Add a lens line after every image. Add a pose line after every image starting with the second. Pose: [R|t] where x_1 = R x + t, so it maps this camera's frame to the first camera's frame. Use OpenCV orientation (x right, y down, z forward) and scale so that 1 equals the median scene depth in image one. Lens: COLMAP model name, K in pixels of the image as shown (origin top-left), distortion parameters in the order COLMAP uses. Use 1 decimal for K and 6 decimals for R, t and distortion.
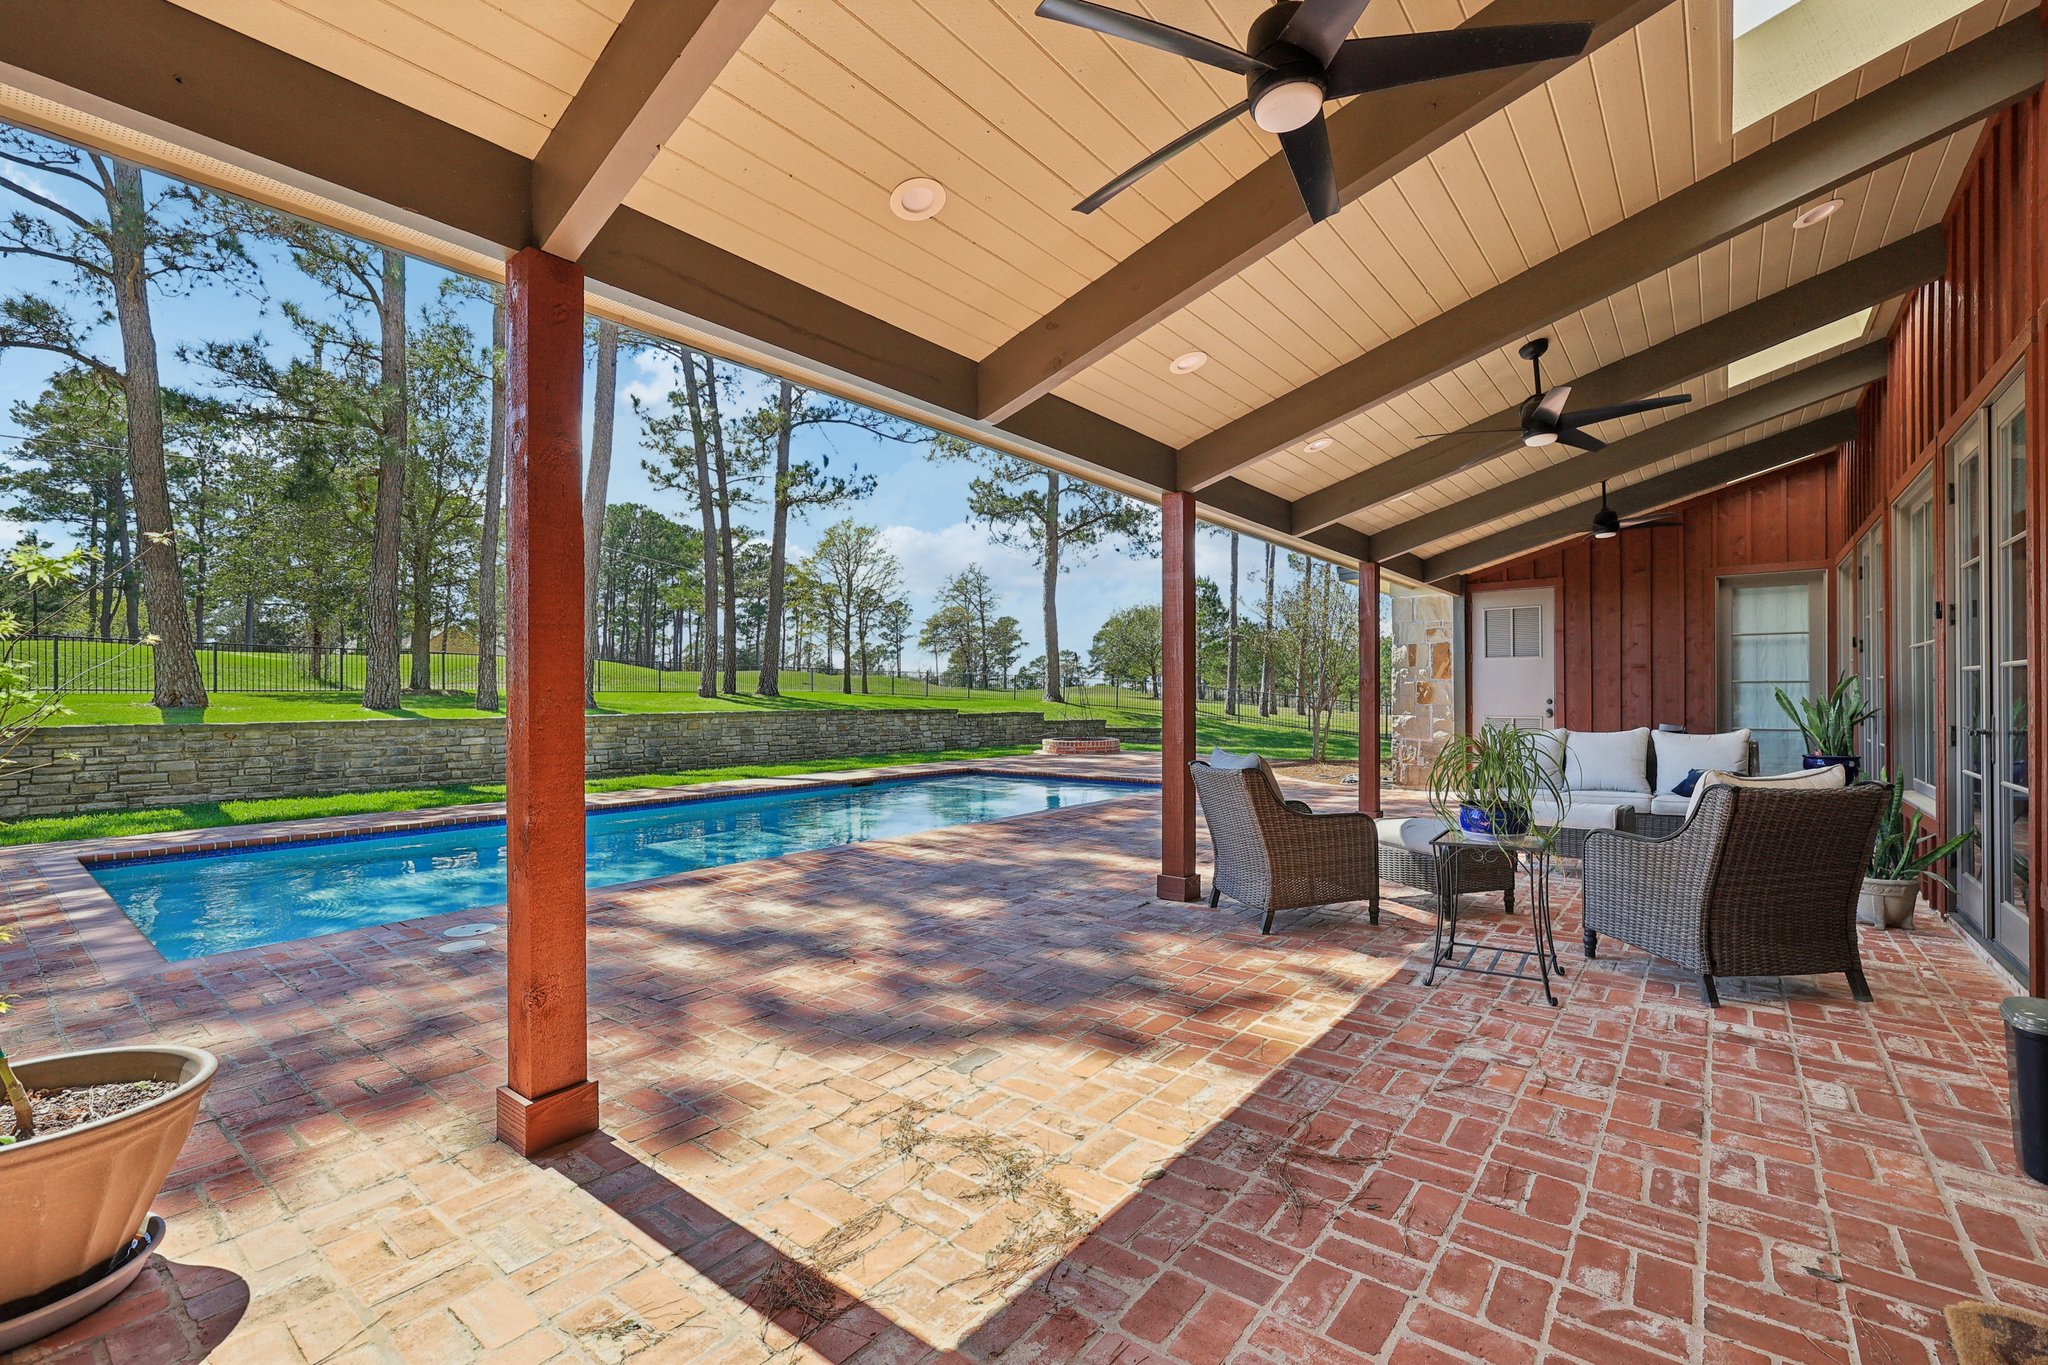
lens RADIAL K [[866.4, 0, 1023.1], [0, 866.4, 688.7], [0, 0, 1]] dist [0.000379, 0.000326]
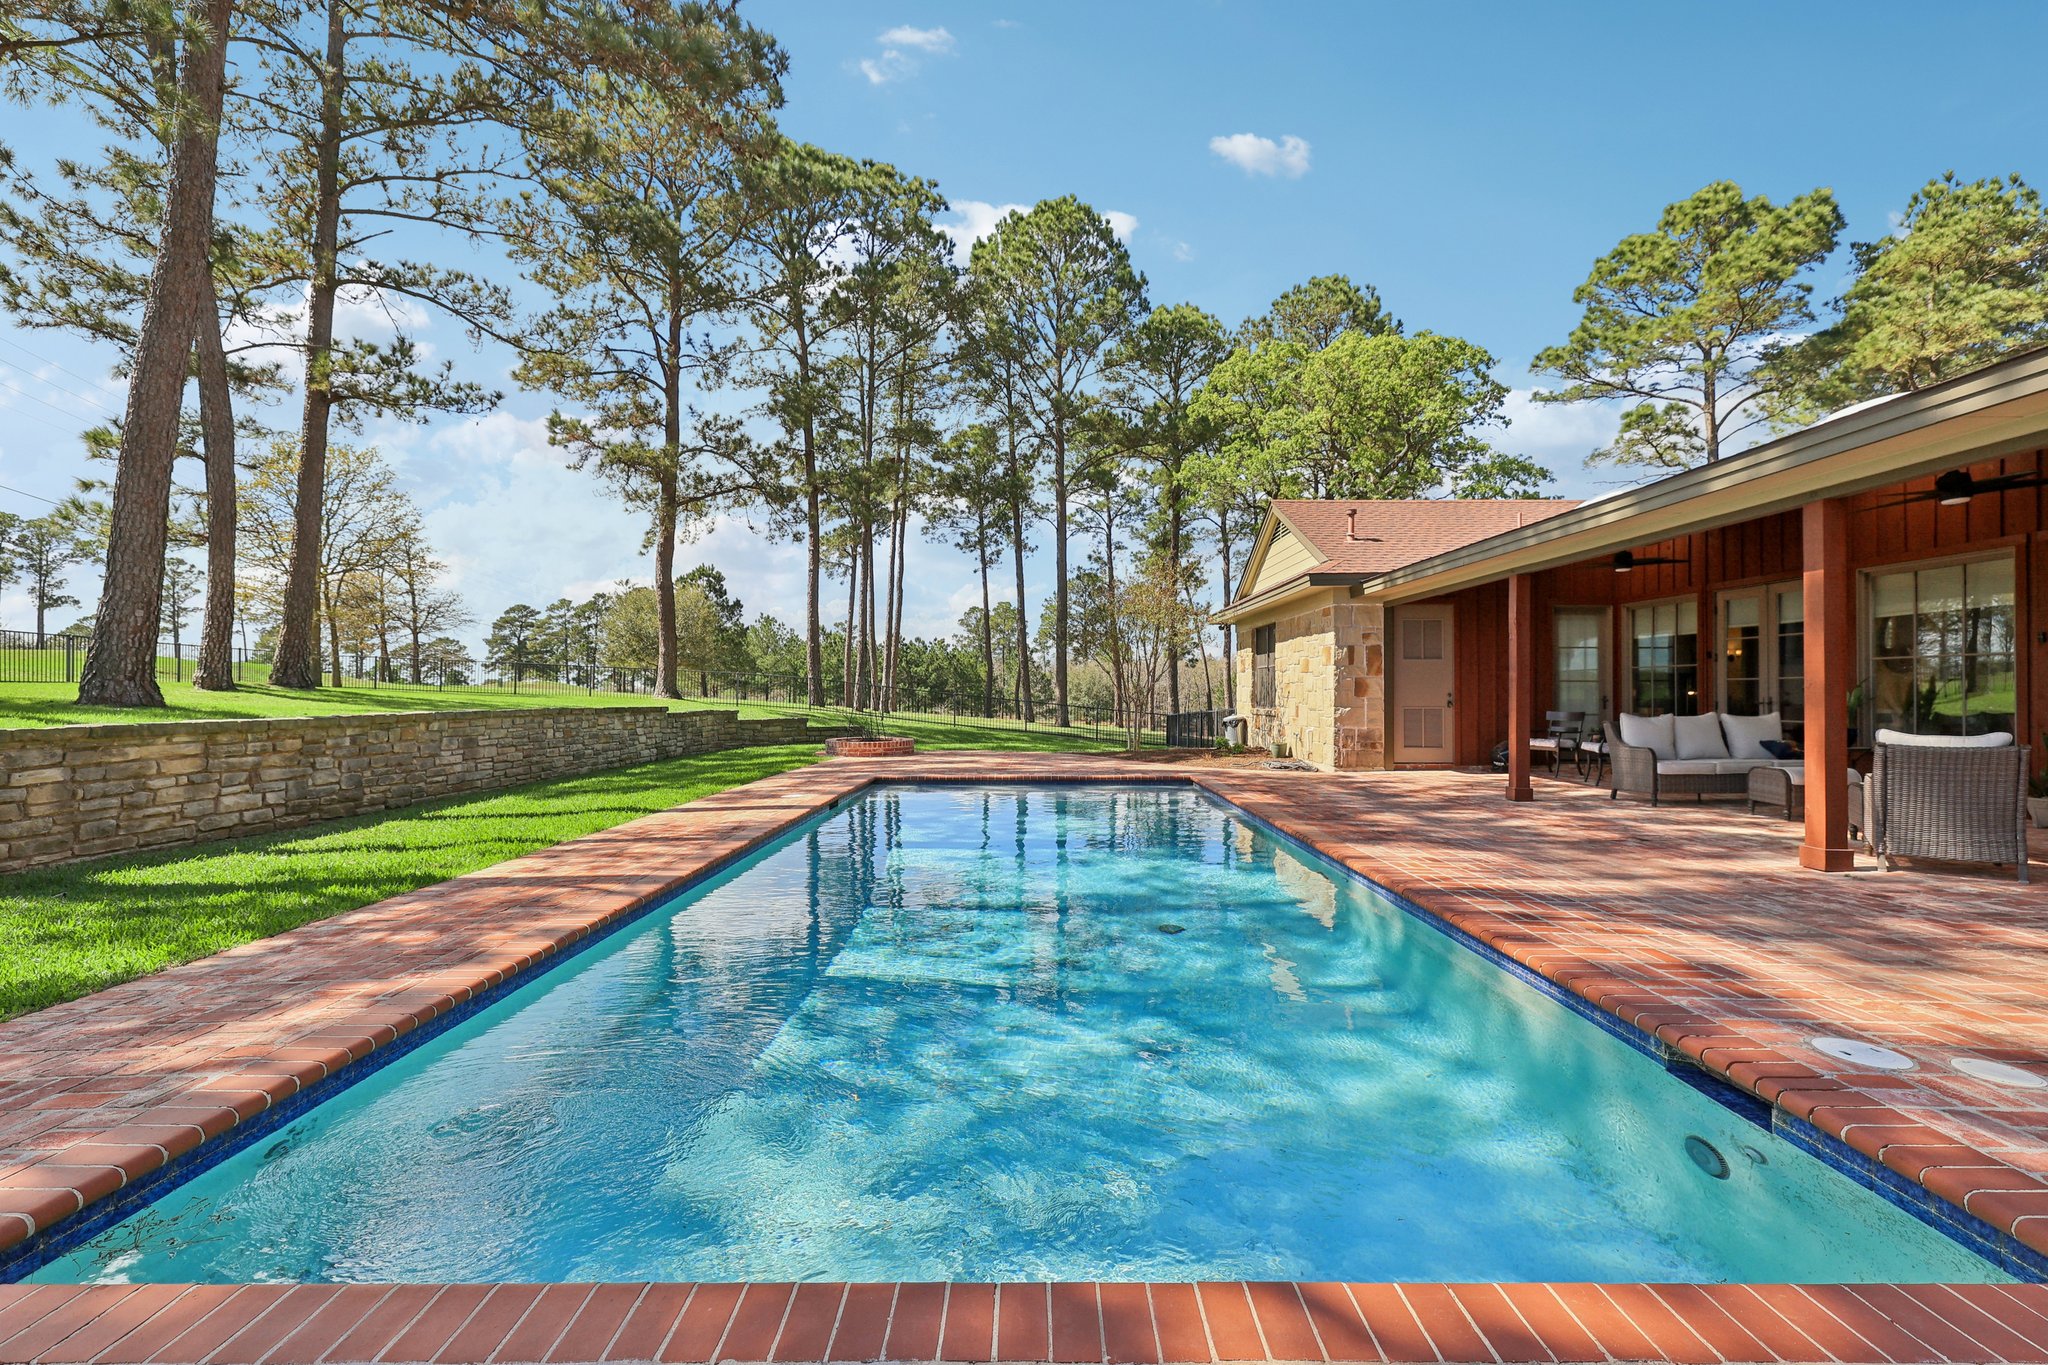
lens RADIAL K [[866.4, 0, 1020.8], [0, 866.4, 686.8], [0, 0, 1]] dist [0.000379, 0.000326]
pose [[0.786859, 0.007734, 0.617084, -0.508779], [-0.007445, 0.999968, -0.003039, 0.008757], [-0.617087, -0.002203, 0.786892, 0.298797]]
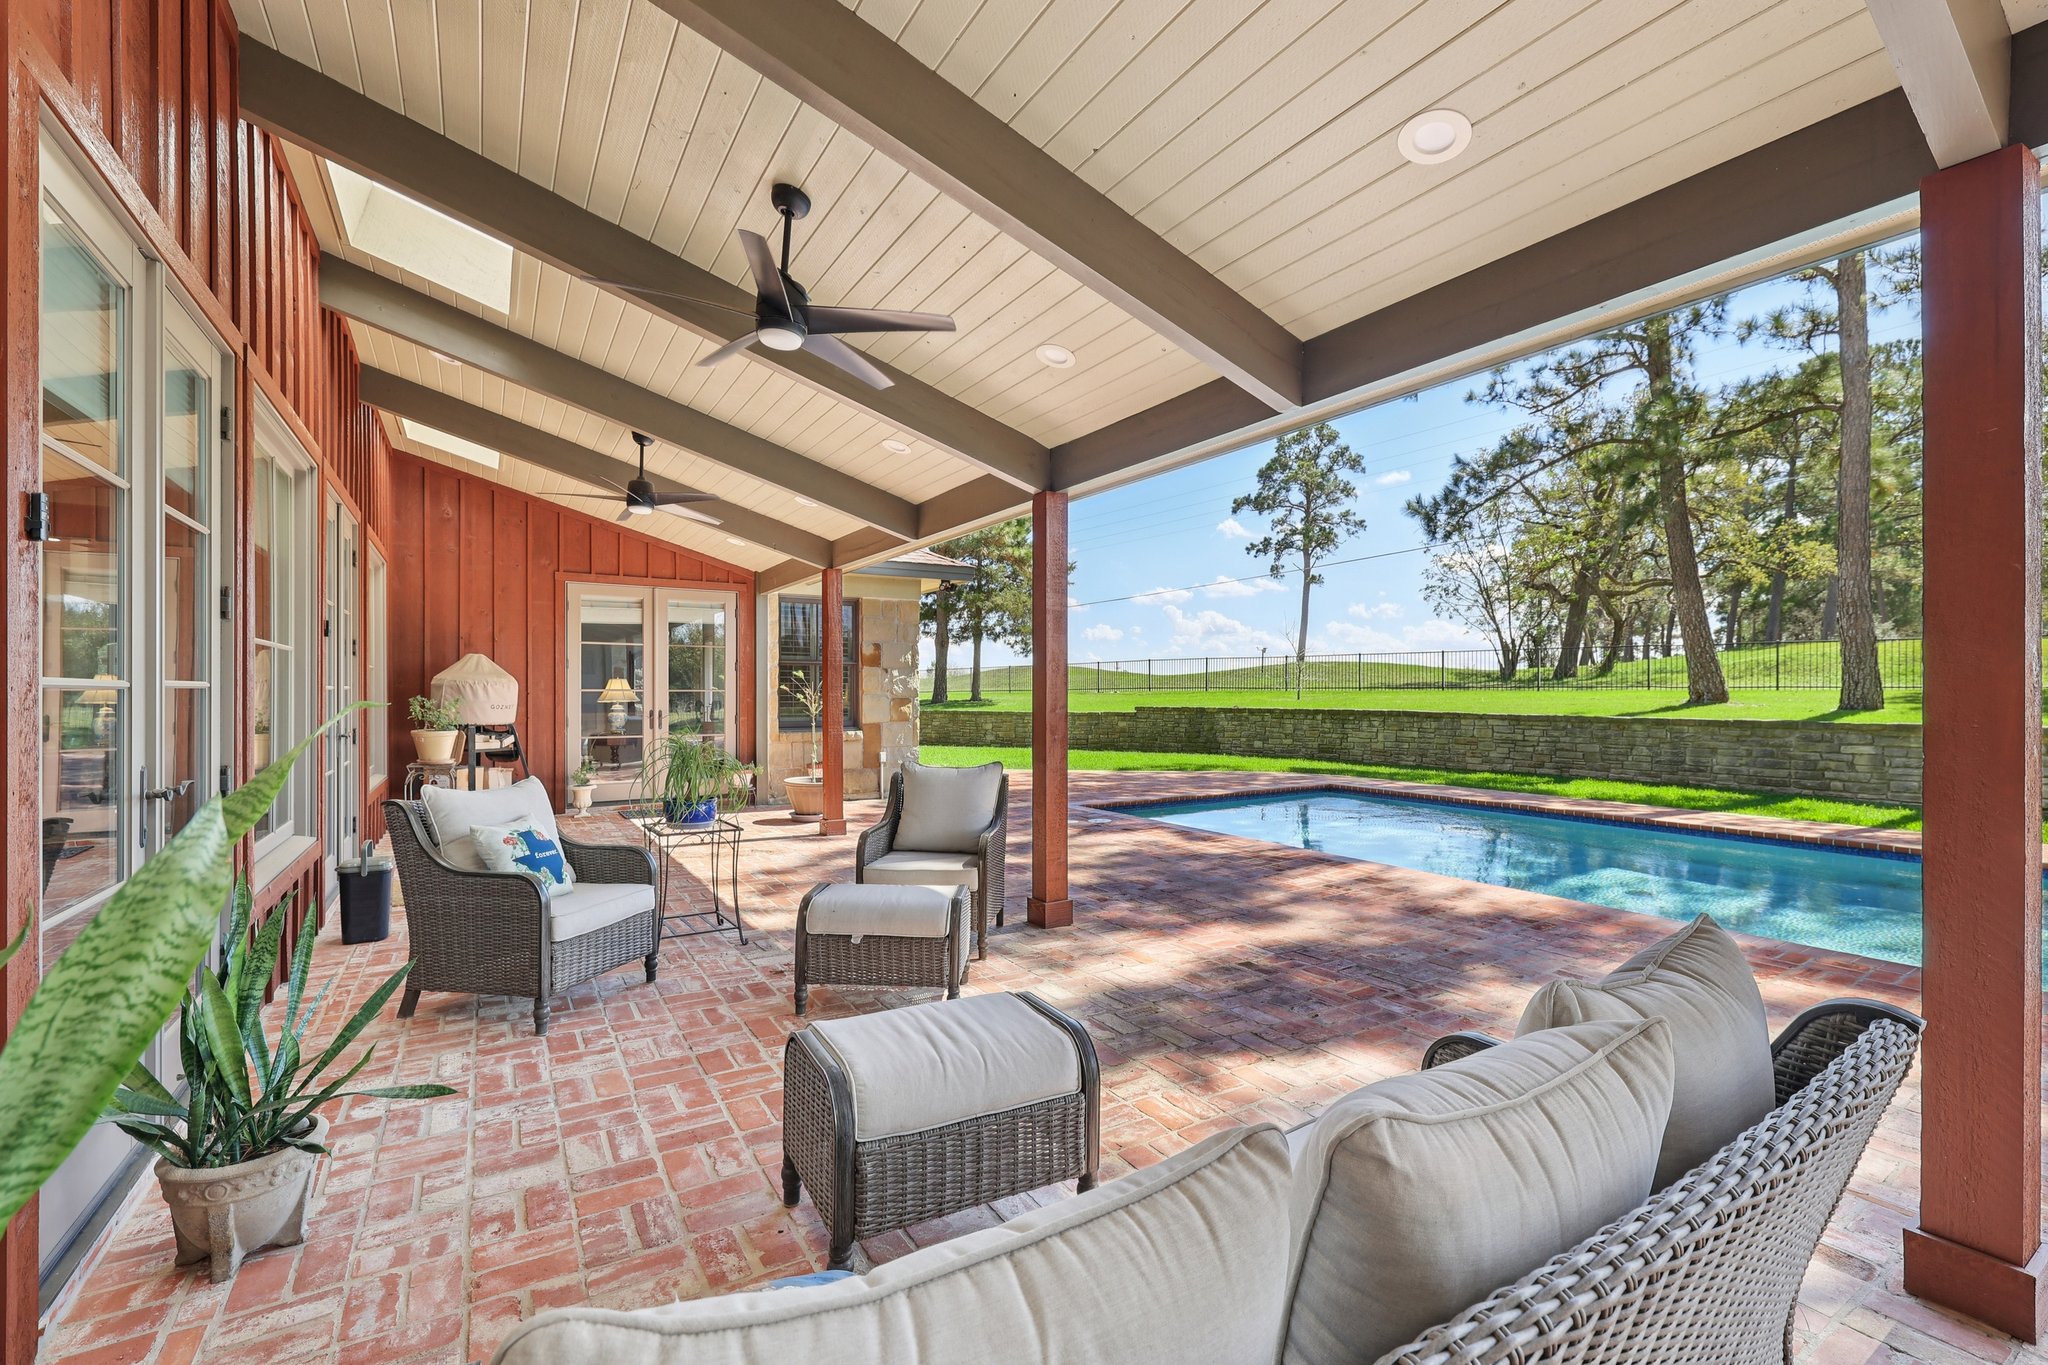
lens RADIAL K [[866.4, 0, 1020.0], [0, 866.4, 691.9], [0, 0, 1]] dist [0.000379, 0.000326]
pose [[-0.332819, 0.005862, -0.942972, 0.449011], [0.008343, 0.999960, 0.003272, -0.006267], [0.942954, -0.006778, -0.332855, 0.510698]]
